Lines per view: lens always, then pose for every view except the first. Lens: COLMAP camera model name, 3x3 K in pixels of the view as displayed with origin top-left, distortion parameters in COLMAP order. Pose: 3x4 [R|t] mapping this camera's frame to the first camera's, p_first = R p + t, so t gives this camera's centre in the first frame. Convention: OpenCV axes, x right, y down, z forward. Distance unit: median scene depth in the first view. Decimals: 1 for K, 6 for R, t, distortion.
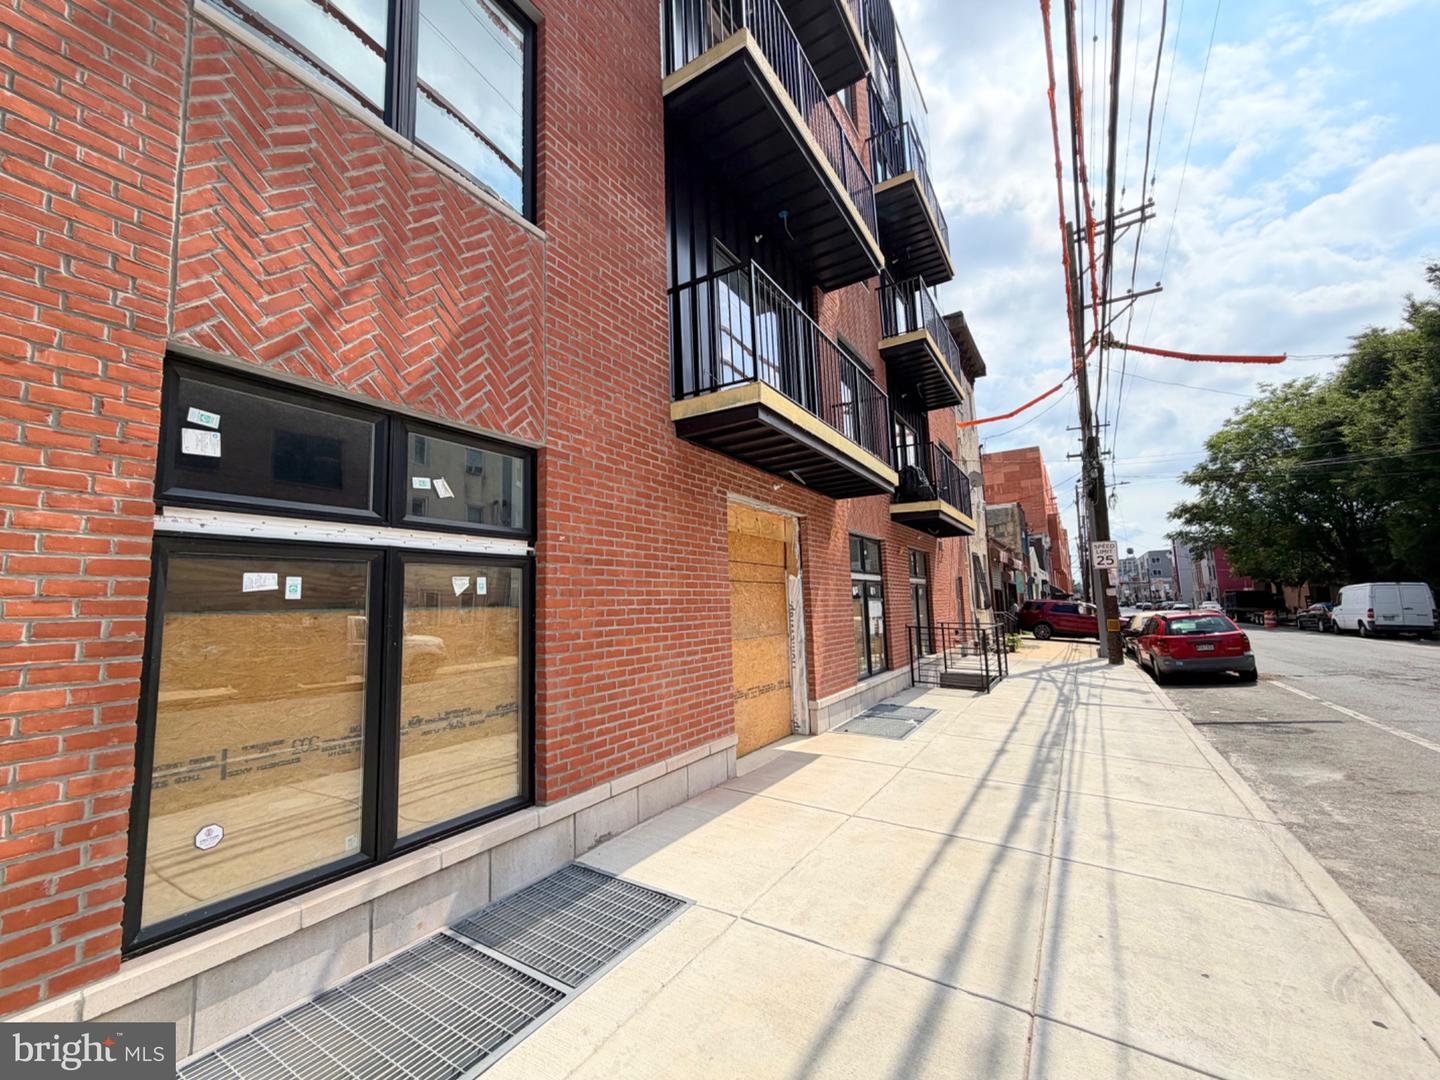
lens RADIAL K [[571.3, 0, 720.0], [0, 571.3, 540.0], [0, 0, 1]] dist [-0.000539, -0.000174]
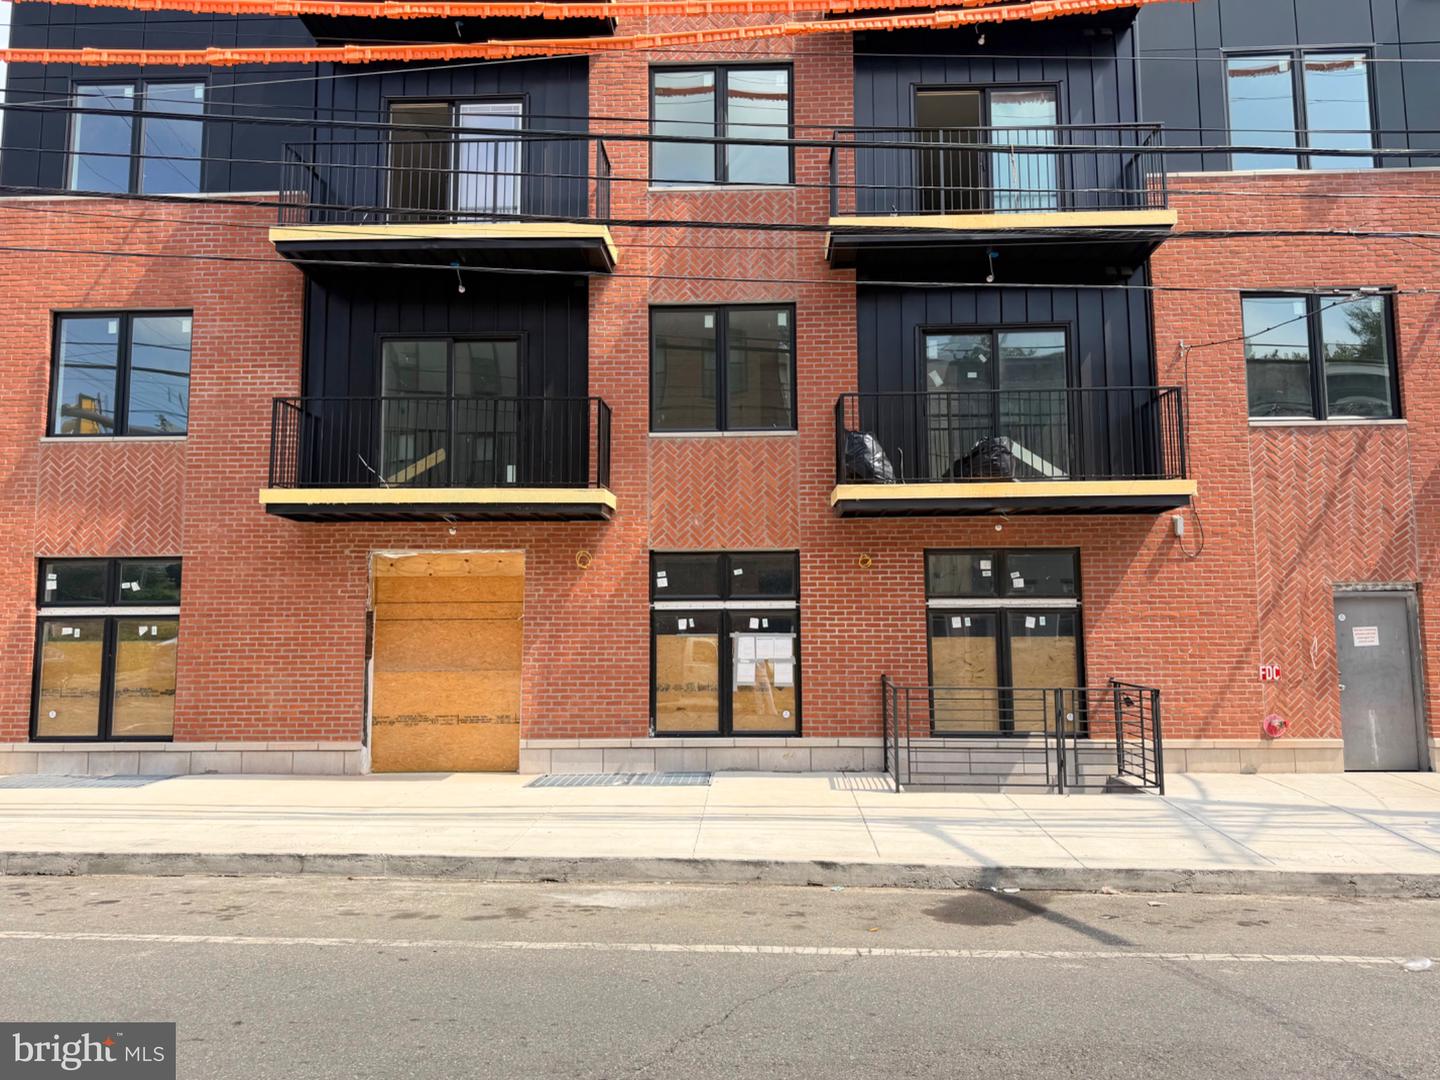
lens RADIAL K [[1008.0, 0, 720.0], [0, 1008.0, 540.0], [0, 0, 1]] dist [0.086717, -0.111678]
pose [[0.506767, -0.062926, -0.859784, 3.205667], [0.089349, 0.995795, -0.020217, 0.009942], [0.857441, -0.066576, 0.510258, 0.741783]]
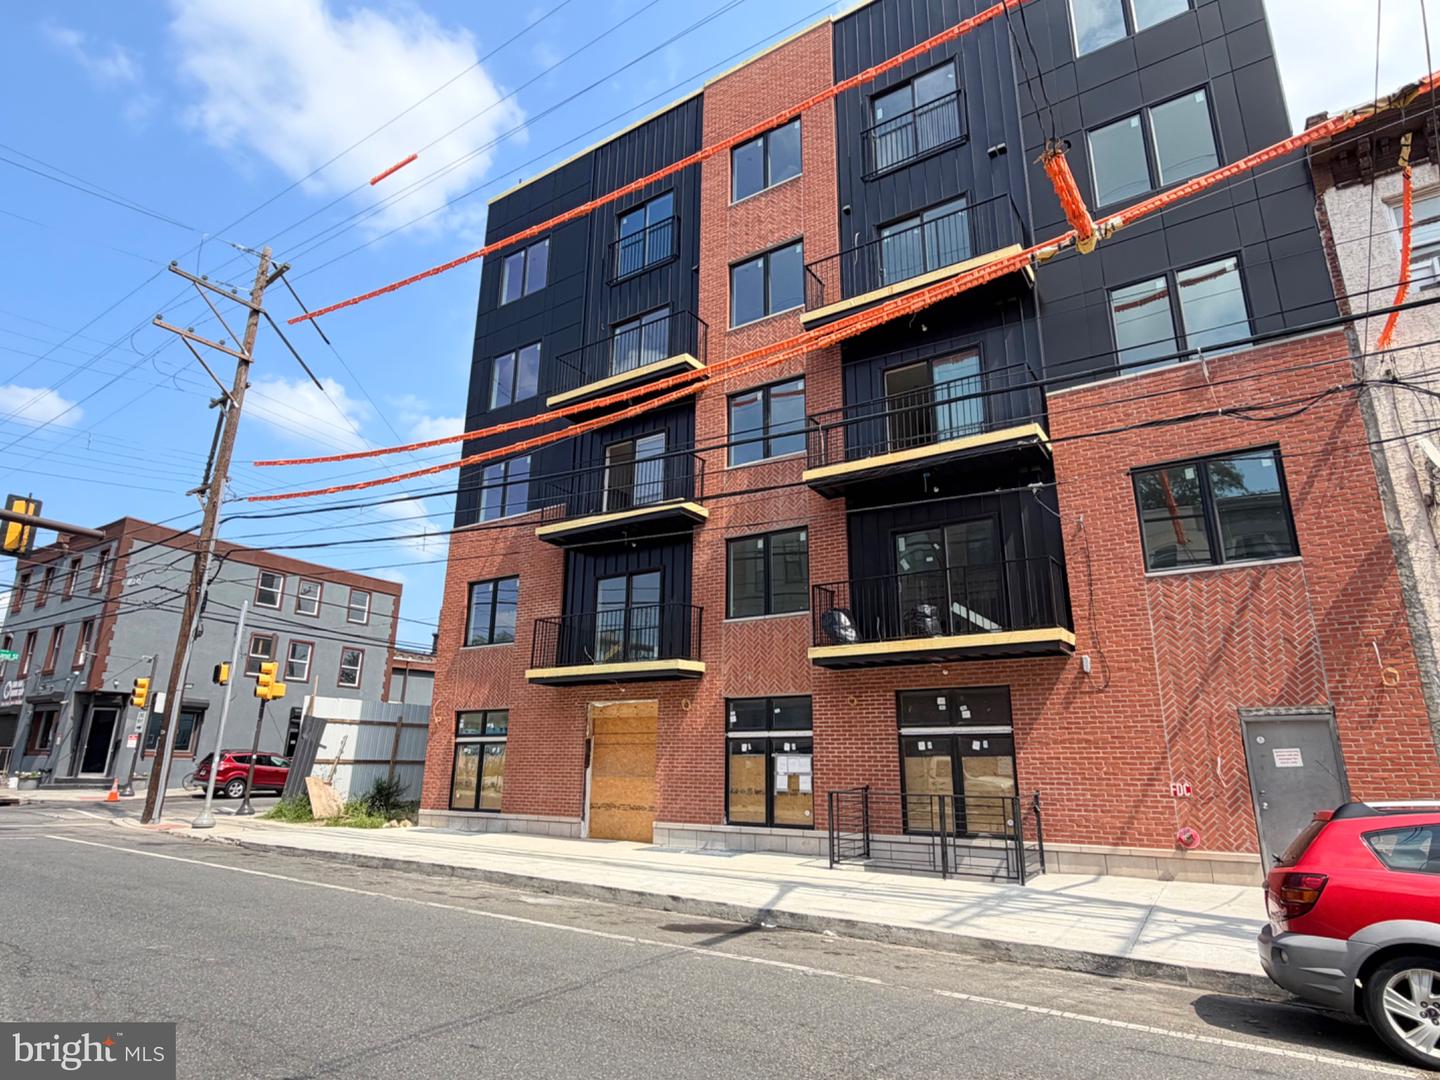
lens RADIAL K [[813.2, 0, 720.0], [0, 813.2, 540.0], [0, 0, 1]] dist [-0.004606, 0.002127]
pose [[-0.021165, -0.249859, -0.968051, 4.294193], [0.101012, 0.962779, -0.250707, 0.200106], [0.994660, -0.103091, 0.004861, 2.157528]]
